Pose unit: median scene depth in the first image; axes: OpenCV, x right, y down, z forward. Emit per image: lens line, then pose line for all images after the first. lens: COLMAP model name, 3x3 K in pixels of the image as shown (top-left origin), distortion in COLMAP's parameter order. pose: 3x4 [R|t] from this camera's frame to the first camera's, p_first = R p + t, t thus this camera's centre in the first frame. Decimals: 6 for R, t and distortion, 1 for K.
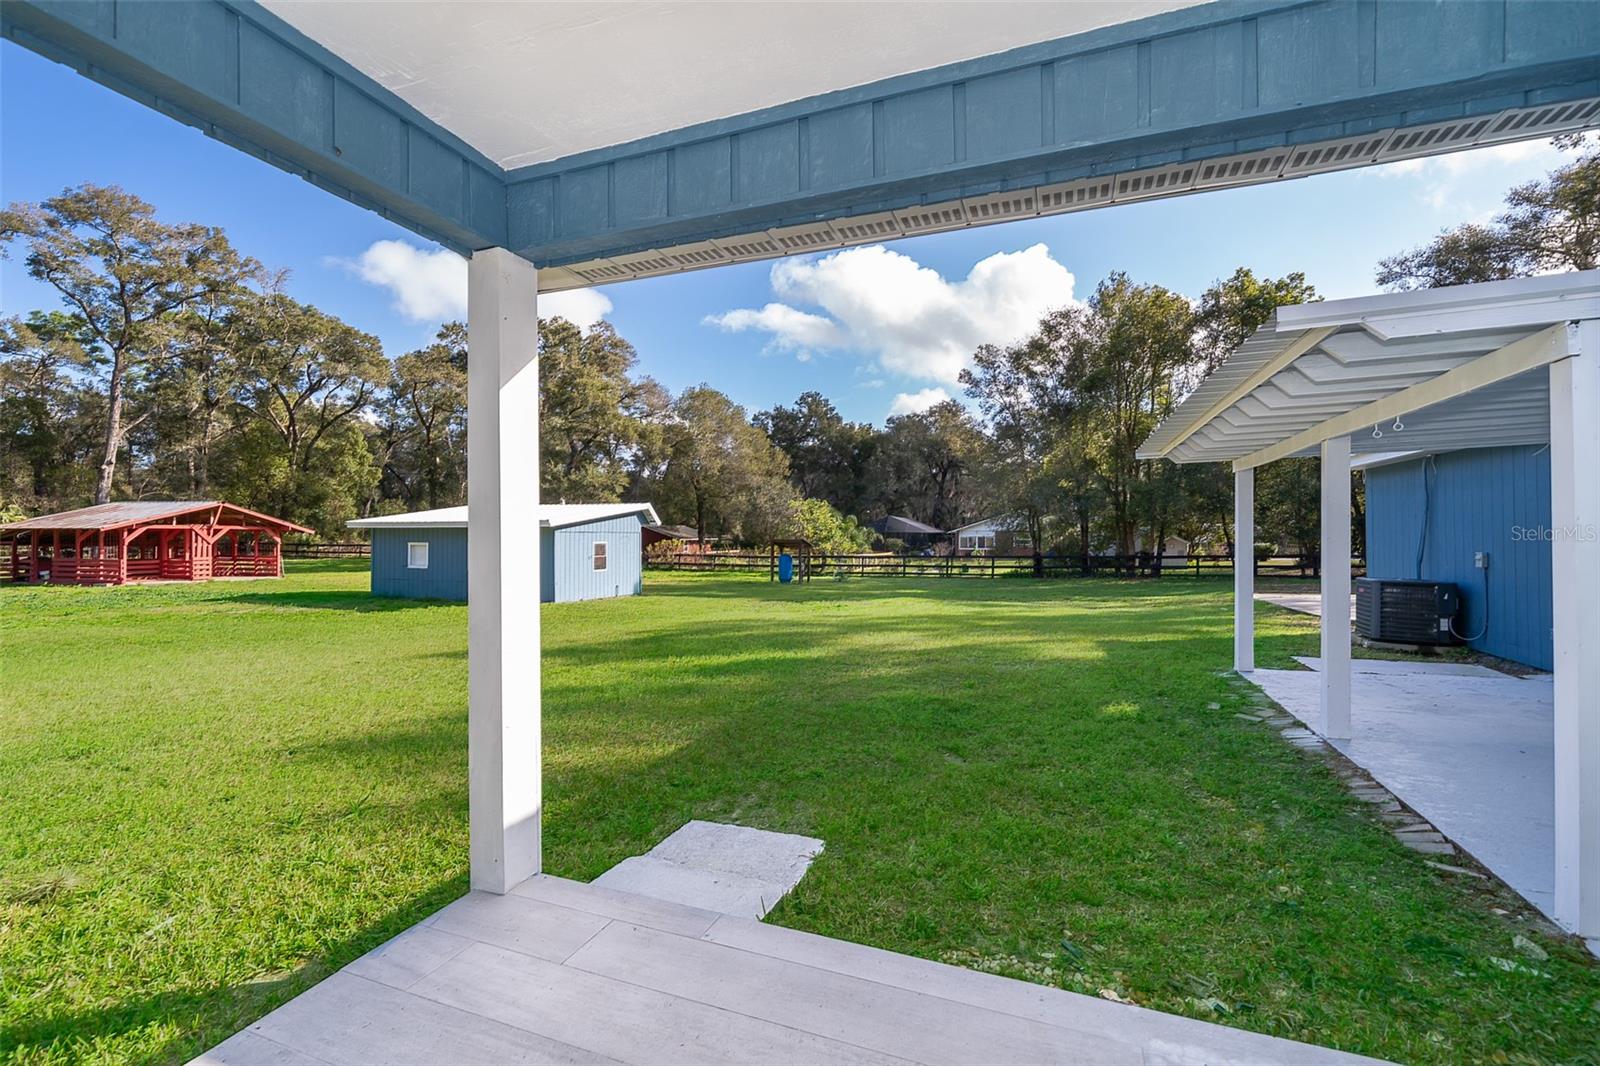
lens RADIAL K [[678.2, 0, 803.2], [0, 678.2, 533.3], [0, 0, 1]] dist [-0.000270, 0.000207]
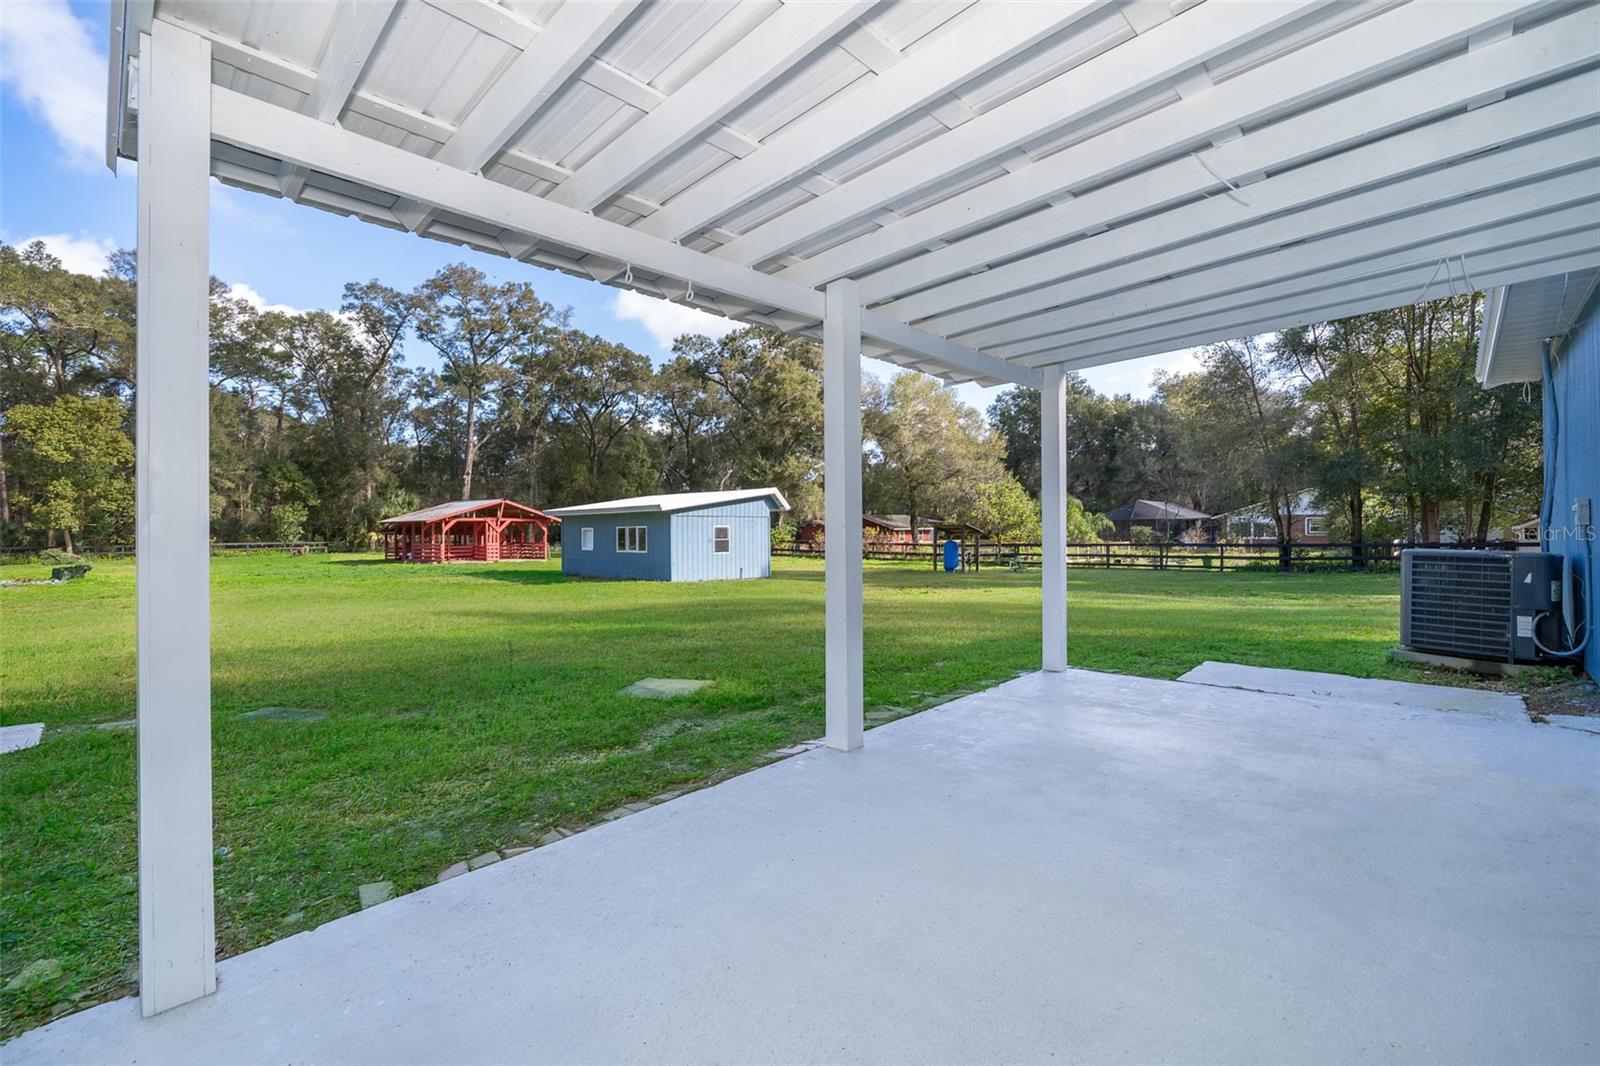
lens RADIAL K [[690.3, 0, 793.4], [0, 690.3, 532.8], [0, 0, 1]] dist [0.000298, -0.000038]
pose [[0.909742, -0.004451, -0.415150, 0.157420], [0.007873, 0.999948, 0.006532, 0.011361], [0.415099, -0.009211, 0.909730, 0.050844]]
